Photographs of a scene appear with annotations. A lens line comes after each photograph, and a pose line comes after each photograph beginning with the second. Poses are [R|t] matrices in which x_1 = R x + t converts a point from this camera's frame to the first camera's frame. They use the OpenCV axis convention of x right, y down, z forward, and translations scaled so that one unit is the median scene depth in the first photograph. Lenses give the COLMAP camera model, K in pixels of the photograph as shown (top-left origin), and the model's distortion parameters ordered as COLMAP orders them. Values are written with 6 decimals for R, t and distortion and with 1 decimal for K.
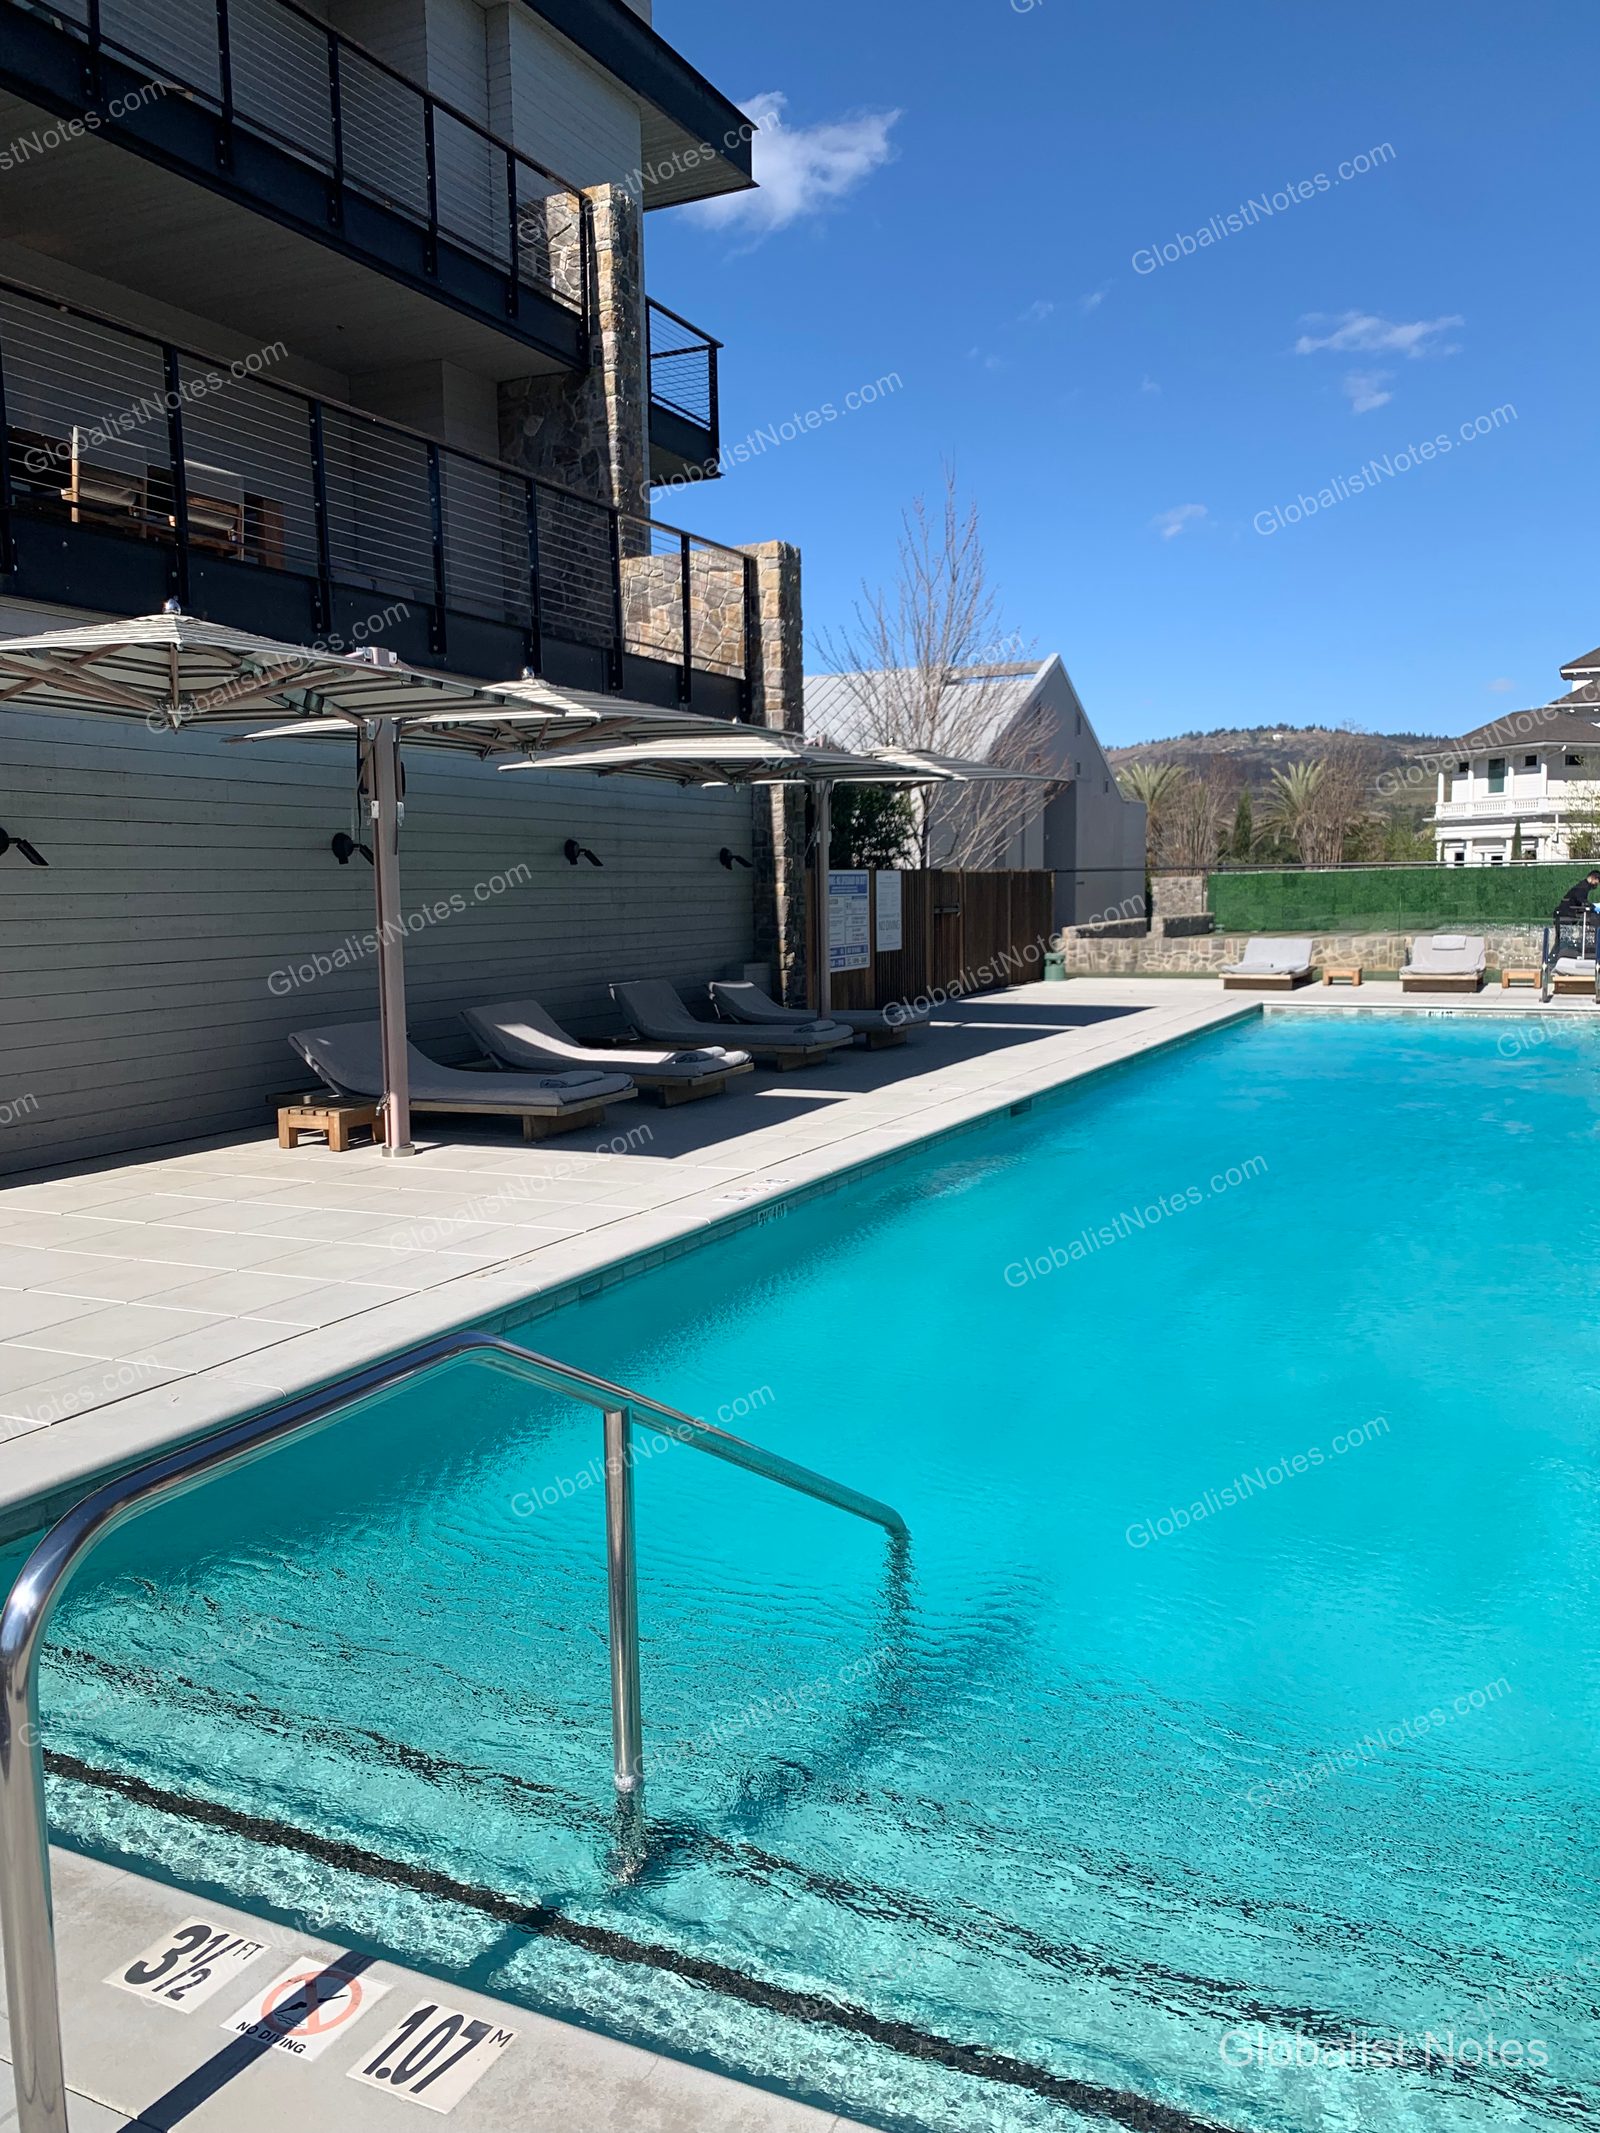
lens RADIAL K [[1645.2, 0, 809.2], [0, 1645.2, 1097.8], [0, 0, 1]] dist [0.046080, -0.035349]
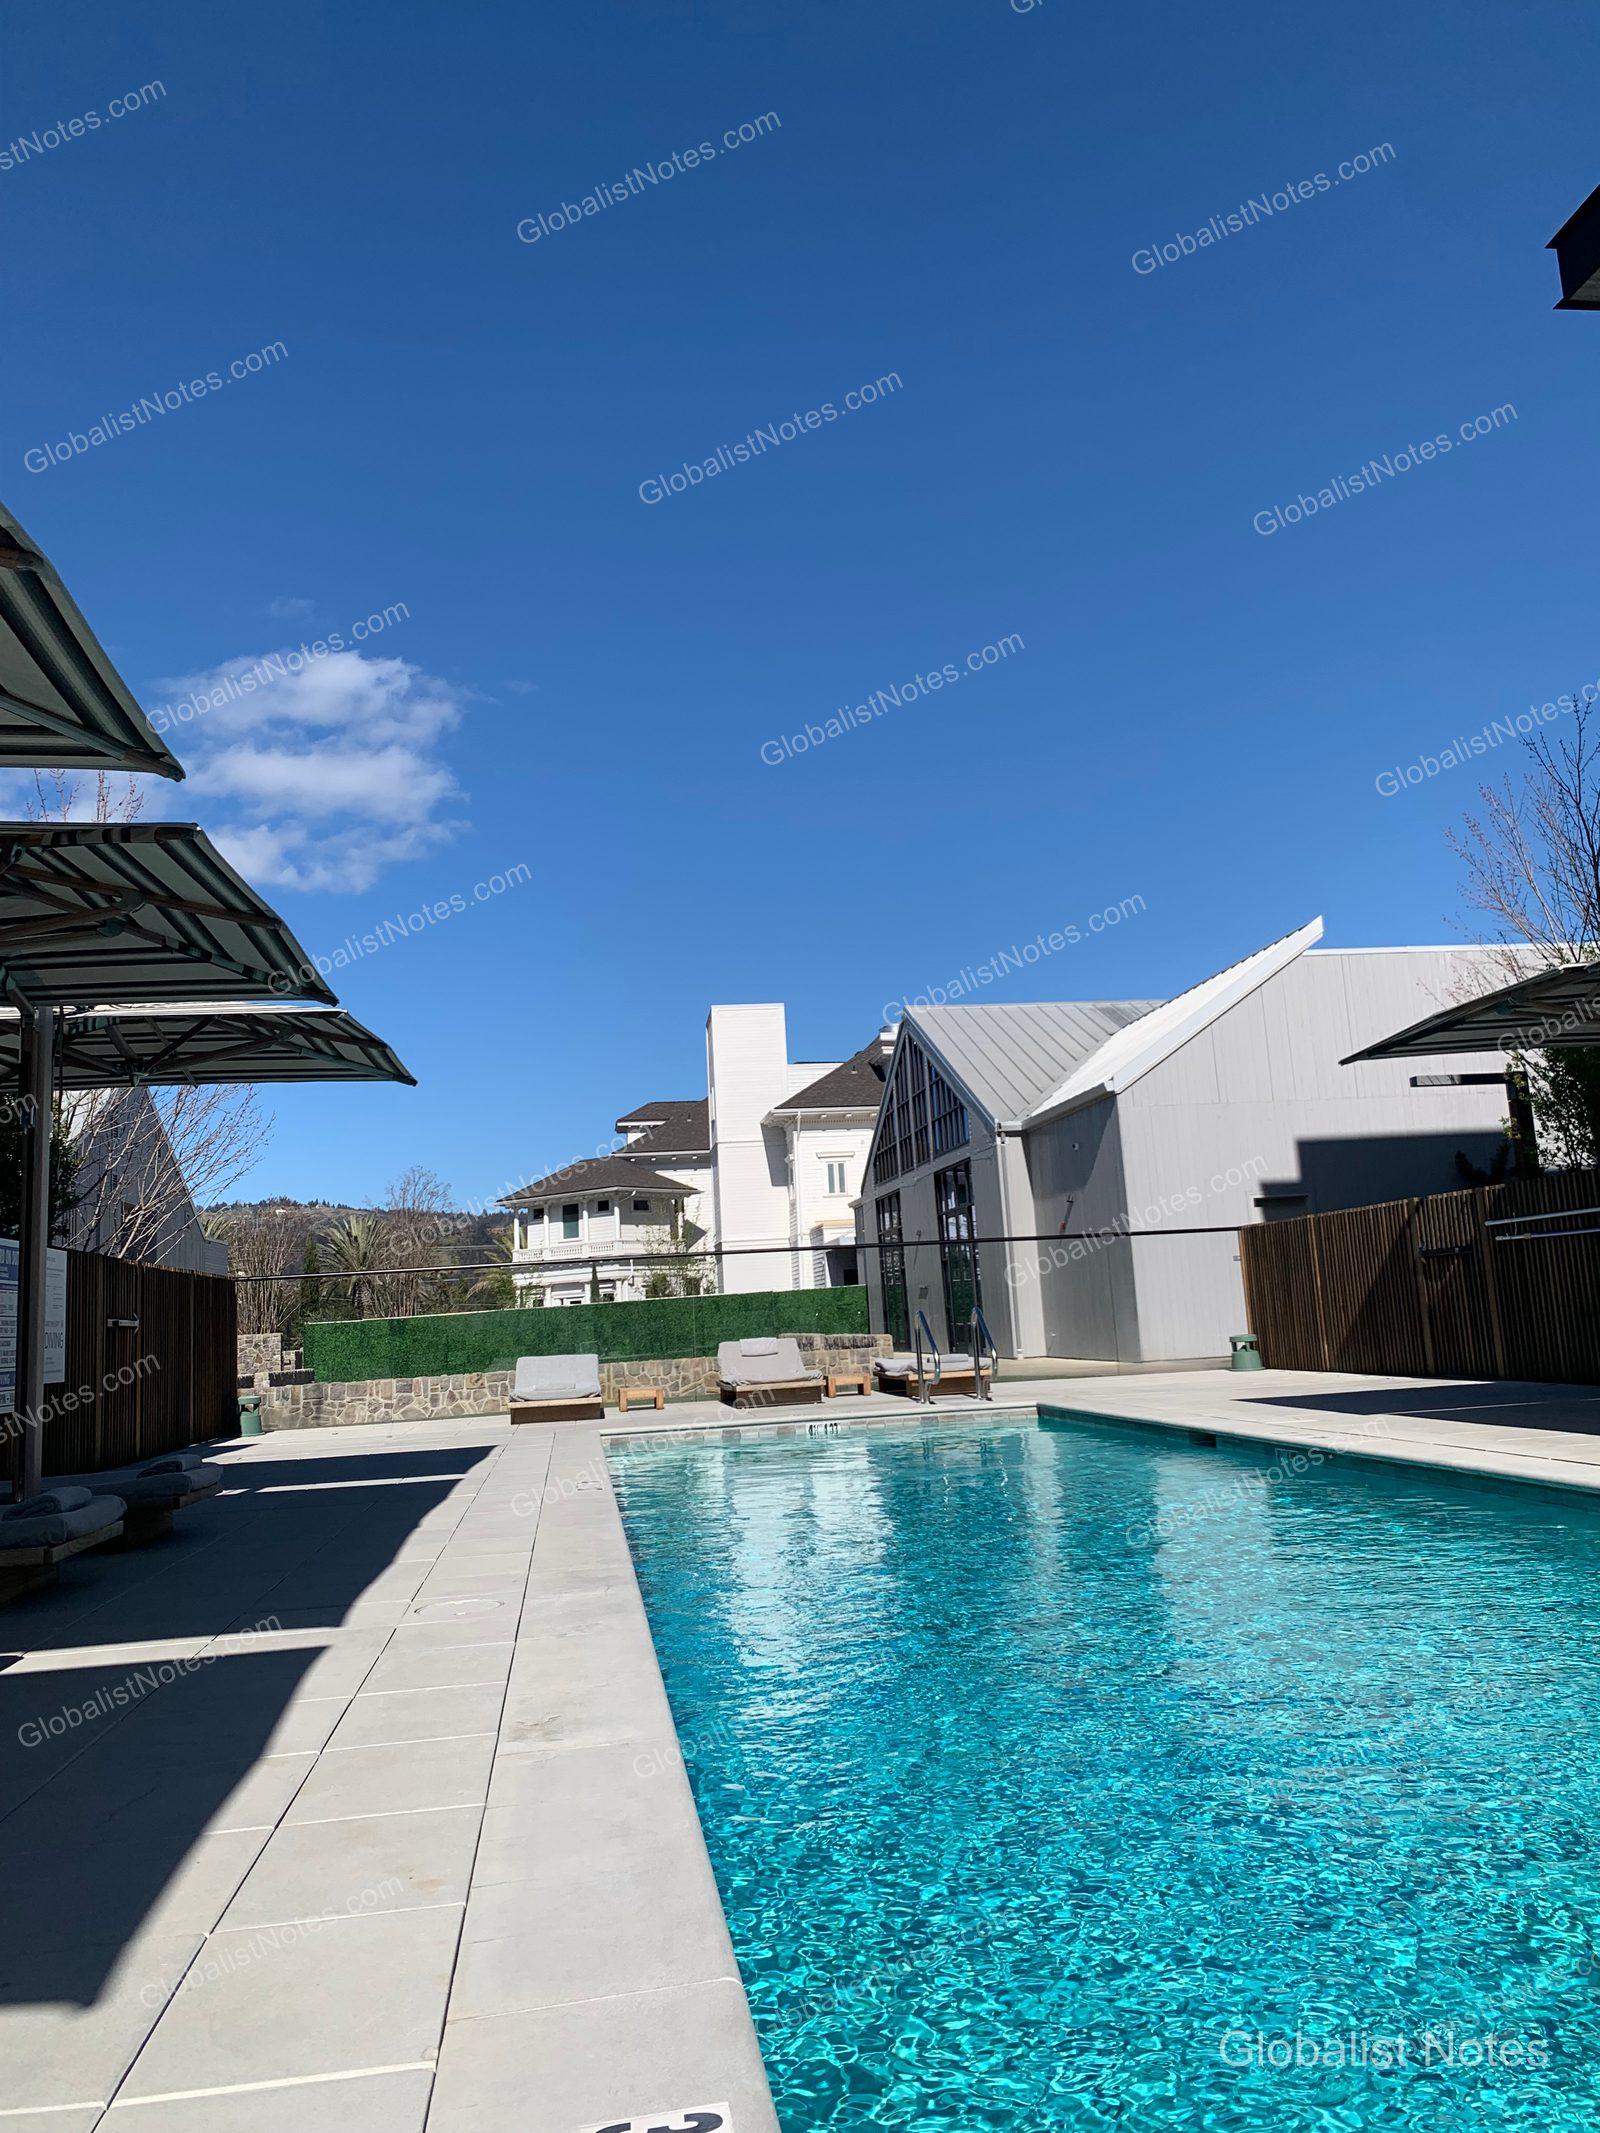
lens RADIAL K [[1645.2, 0, 801.6], [0, 1645.2, 1052.8], [0, 0, 1]] dist [0.046080, -0.035349]
pose [[0.835956, 0.051984, 0.546329, -0.056955], [0.119121, 0.954582, -0.273101, -0.008425], [-0.535712, 0.293379, 0.791796, 0.350787]]
